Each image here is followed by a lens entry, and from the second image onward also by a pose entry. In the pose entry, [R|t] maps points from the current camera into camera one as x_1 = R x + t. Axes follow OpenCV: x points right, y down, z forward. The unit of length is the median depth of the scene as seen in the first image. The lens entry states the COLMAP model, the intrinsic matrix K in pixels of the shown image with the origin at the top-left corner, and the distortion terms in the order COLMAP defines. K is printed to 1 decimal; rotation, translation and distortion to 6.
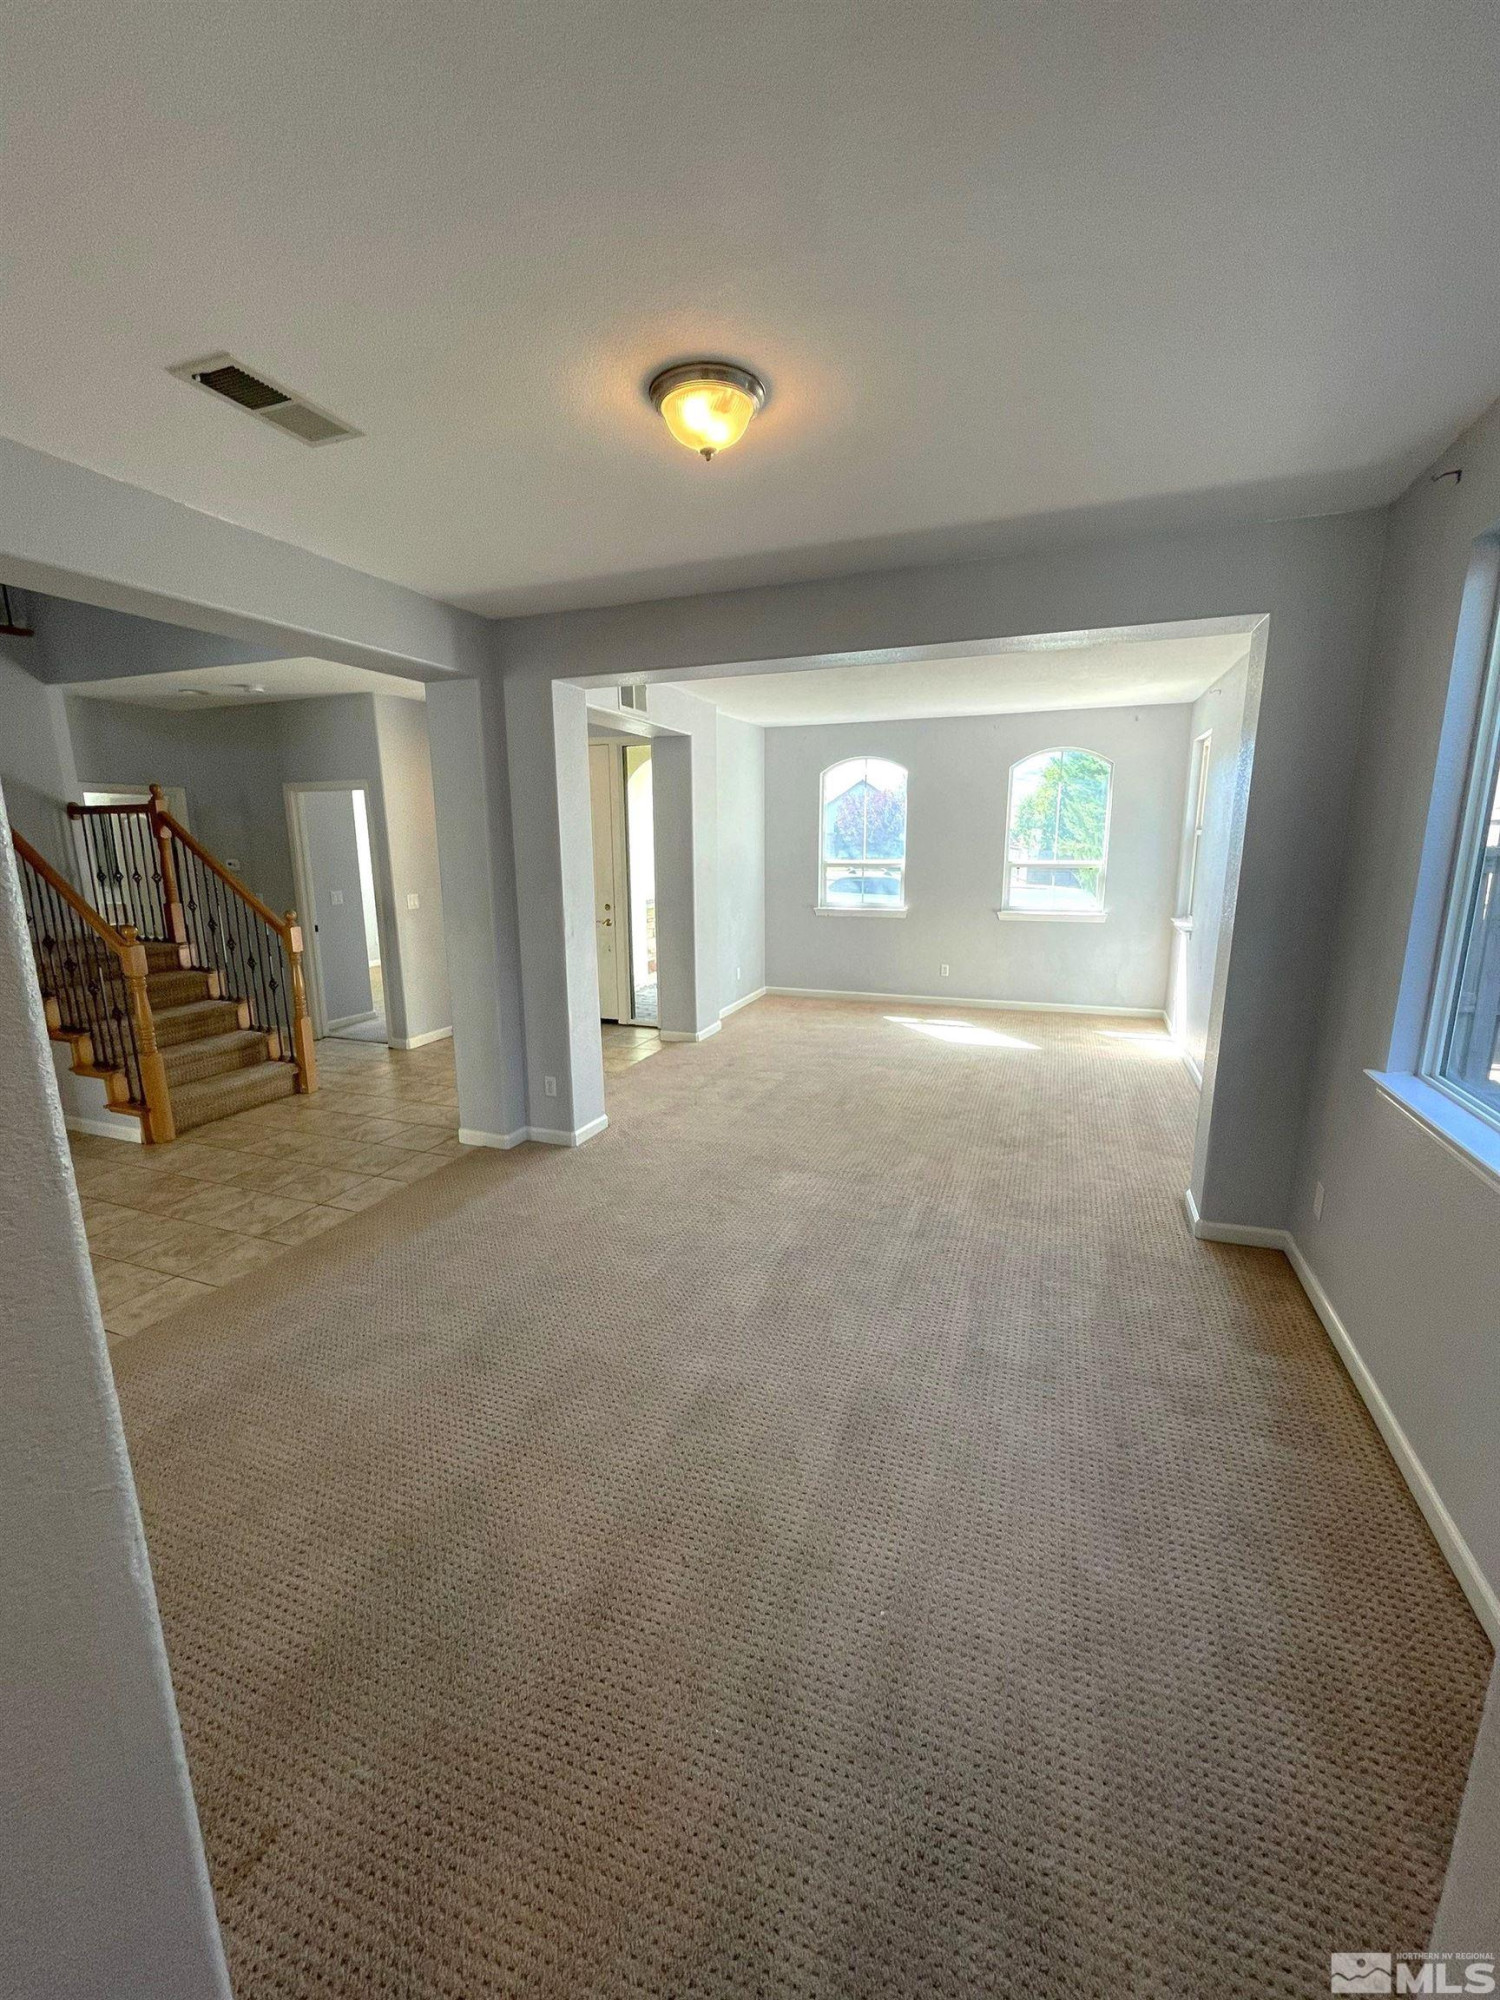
lens RADIAL K [[806.7, 0, 750.0], [0, 806.7, 1000.0], [0, 0, 1]] dist [0.000402, 0.000012]
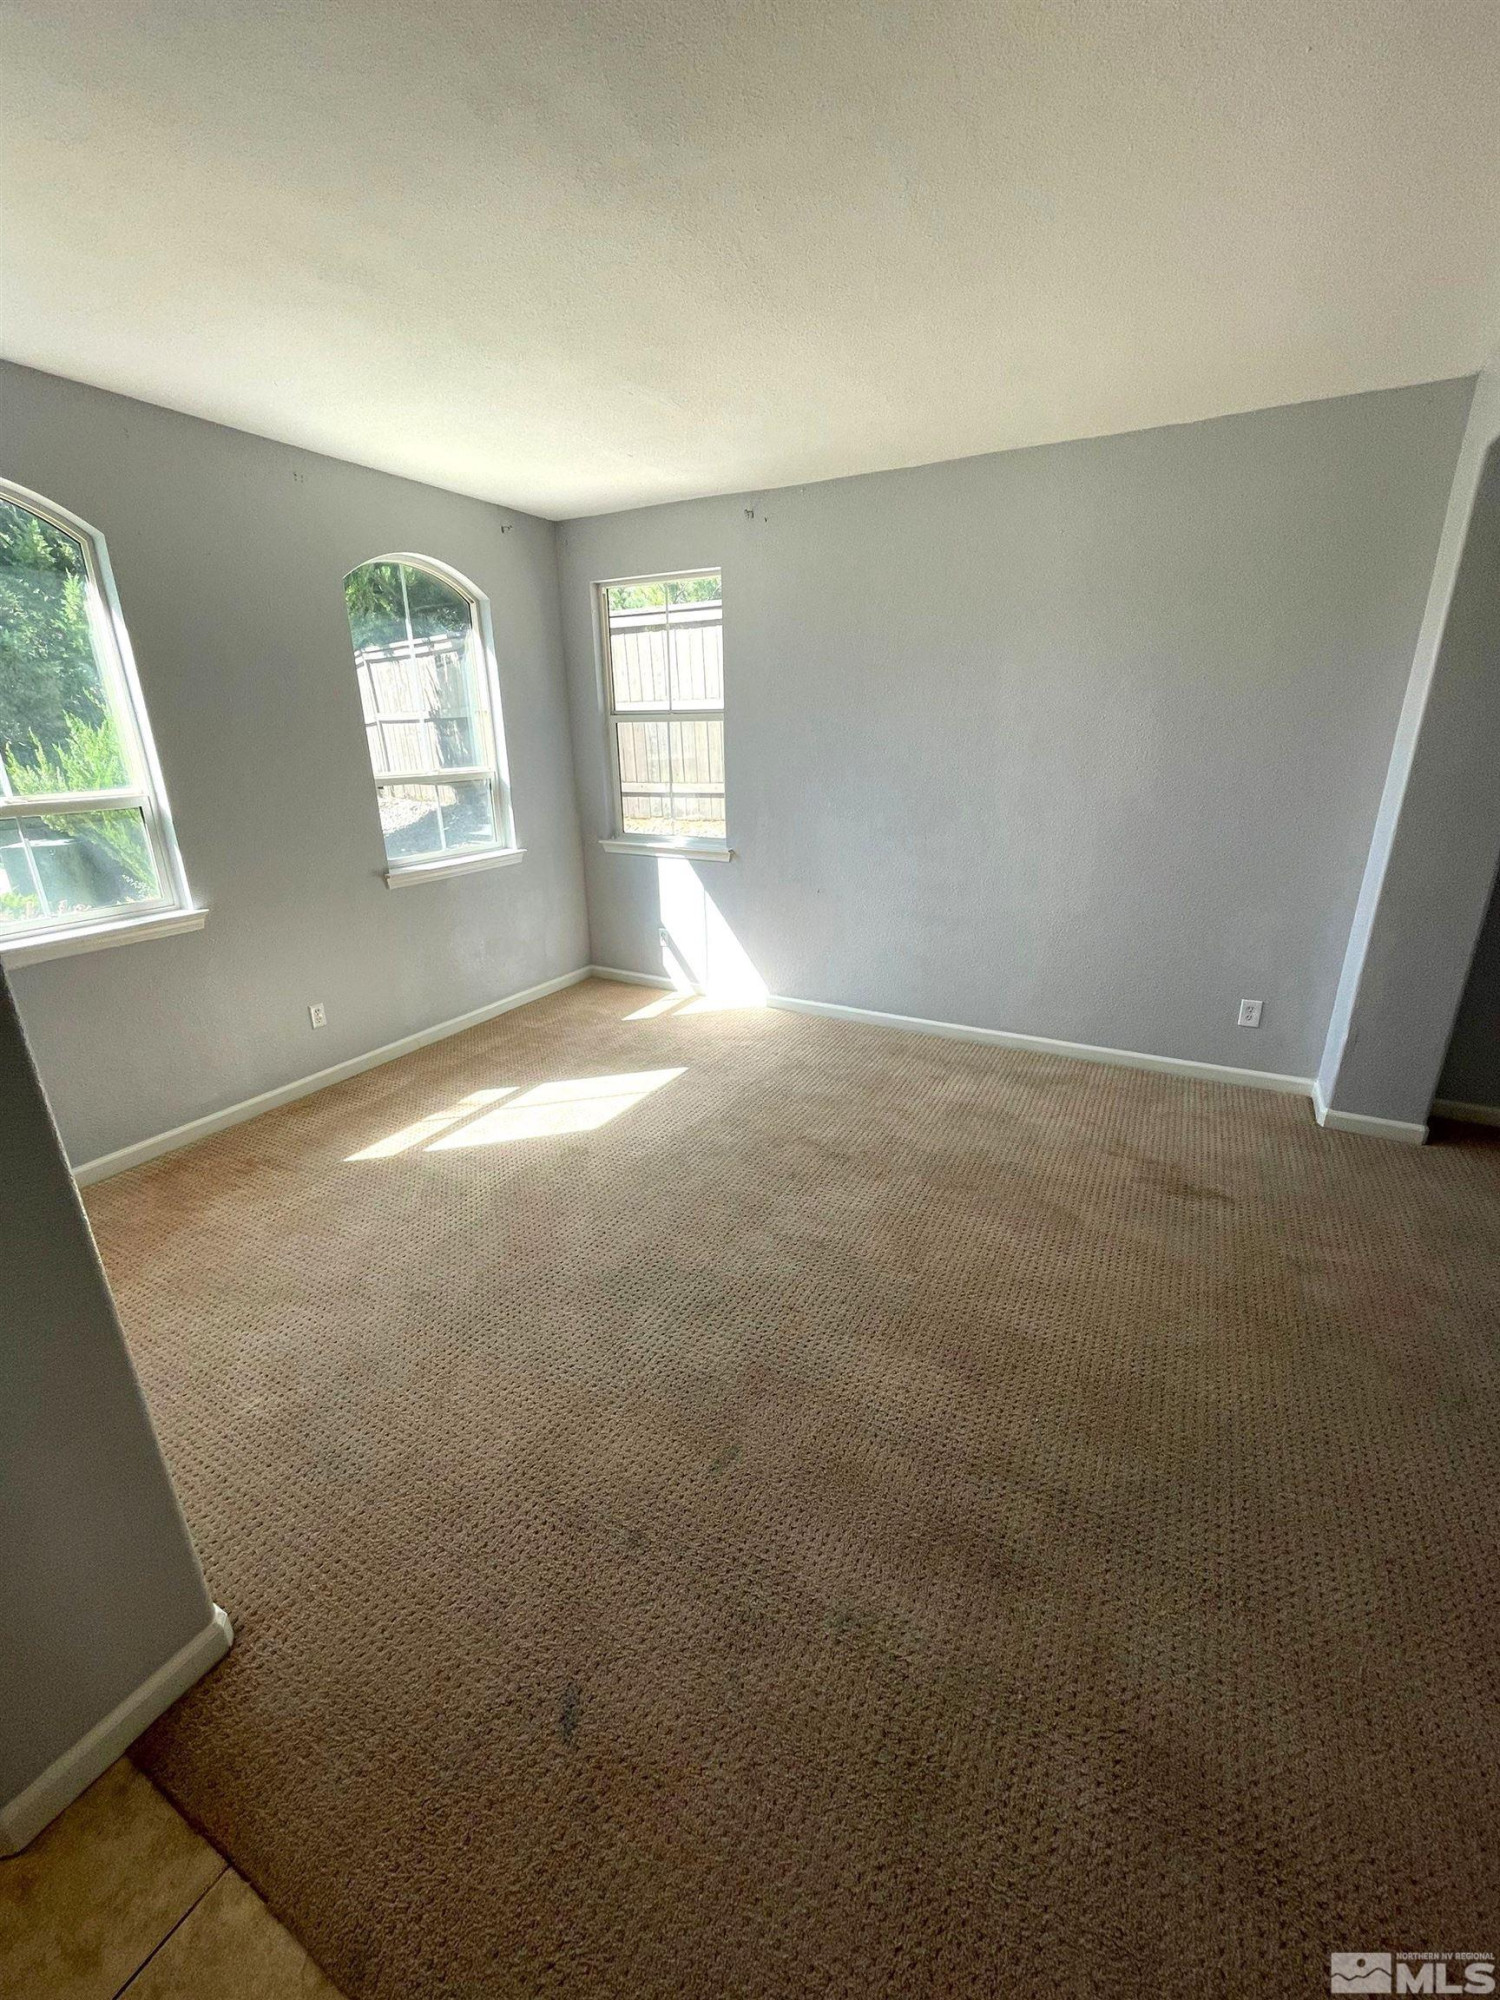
lens RADIAL K [[806.7, 0, 750.0], [0, 806.7, 1000.0], [0, 0, 1]] dist [0.000402, 0.000012]
pose [[0.145543, -0.311260, 0.939114, -0.220387], [0.205167, 0.938082, 0.279121, -0.164261], [-0.967845, 0.152051, 0.200392, 0.863409]]
